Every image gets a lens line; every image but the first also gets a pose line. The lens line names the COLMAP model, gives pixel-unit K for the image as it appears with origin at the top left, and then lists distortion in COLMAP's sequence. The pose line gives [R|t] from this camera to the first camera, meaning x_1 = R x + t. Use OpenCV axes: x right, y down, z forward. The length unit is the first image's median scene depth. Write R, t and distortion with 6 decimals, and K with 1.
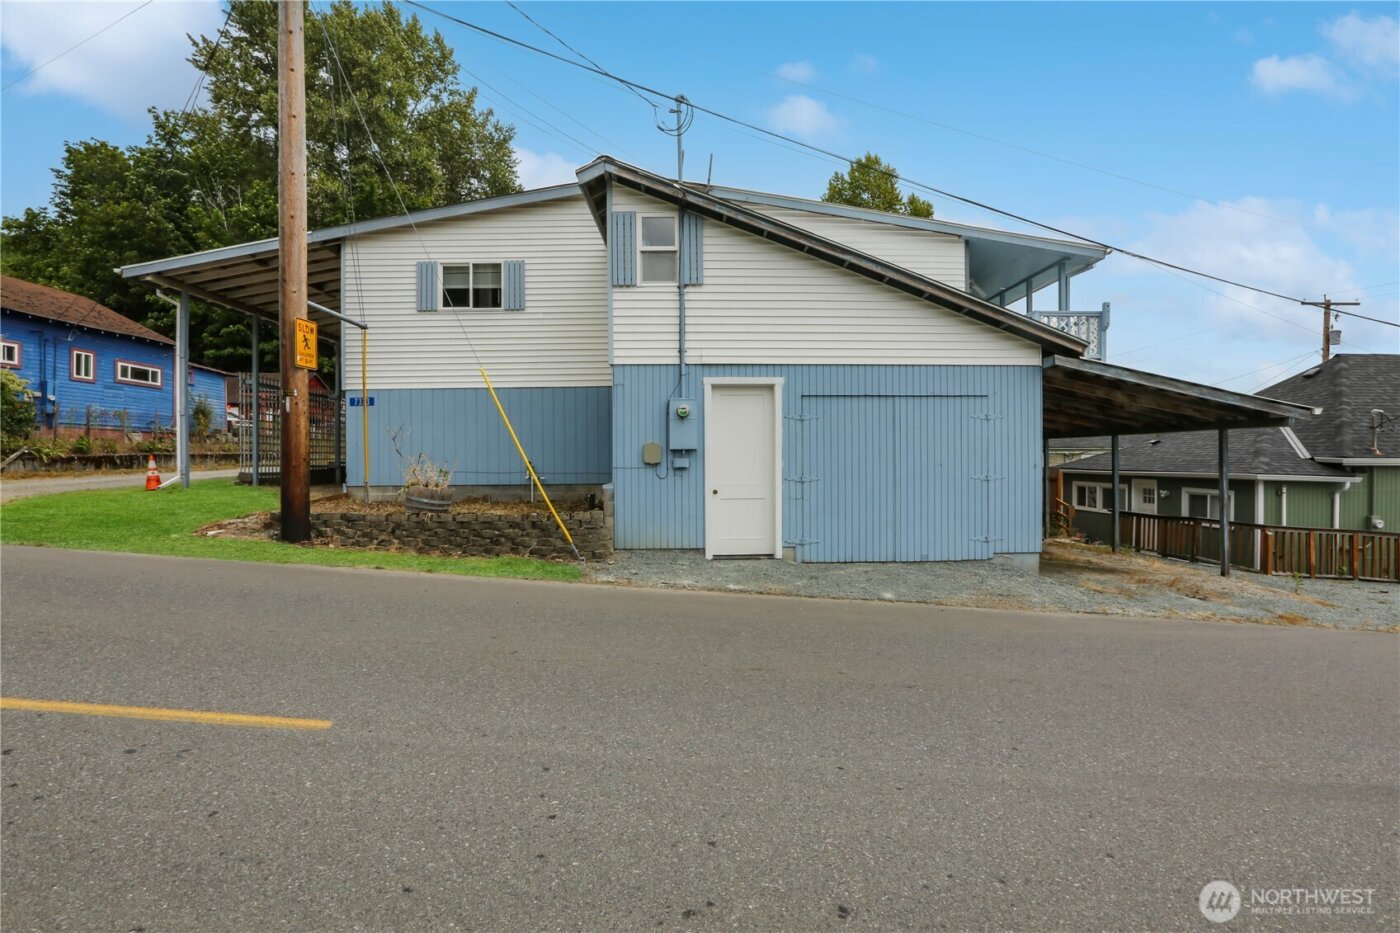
lens RADIAL K [[646.9, 0, 693.0], [0, 646.9, 468.7], [0, 0, 1]] dist [-0.013397, 0.000777]
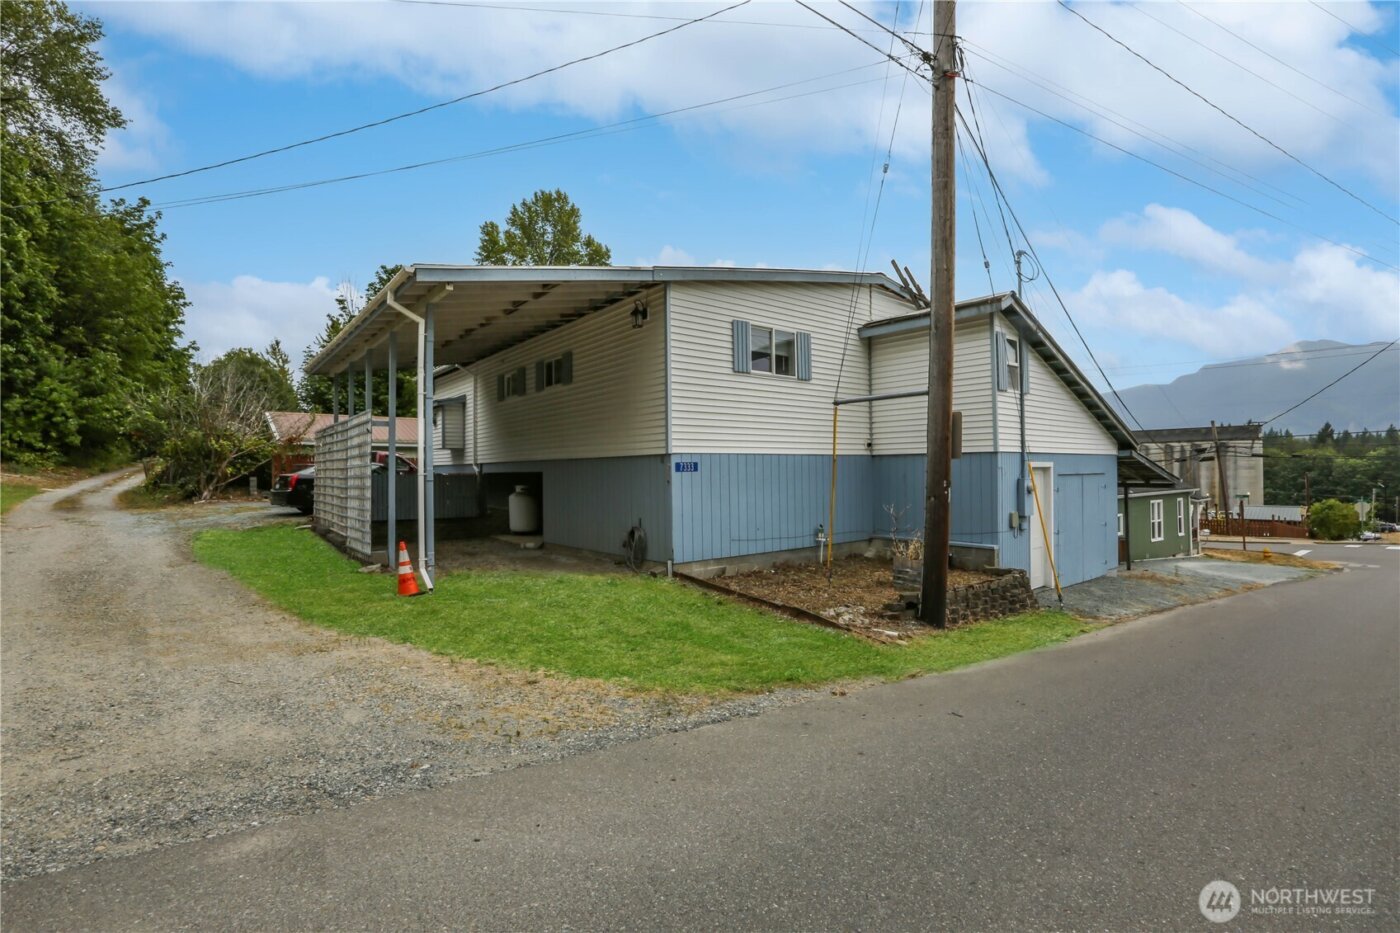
lens RADIAL K [[646.9, 0, 692.5], [0, 646.9, 465.9], [0, 0, 1]] dist [-0.013397, 0.000777]
pose [[0.788106, 0.004746, 0.615522, -1.059596], [0.010780, 0.999711, -0.021510, -0.085750], [-0.615446, 0.023588, 0.787826, 0.289729]]
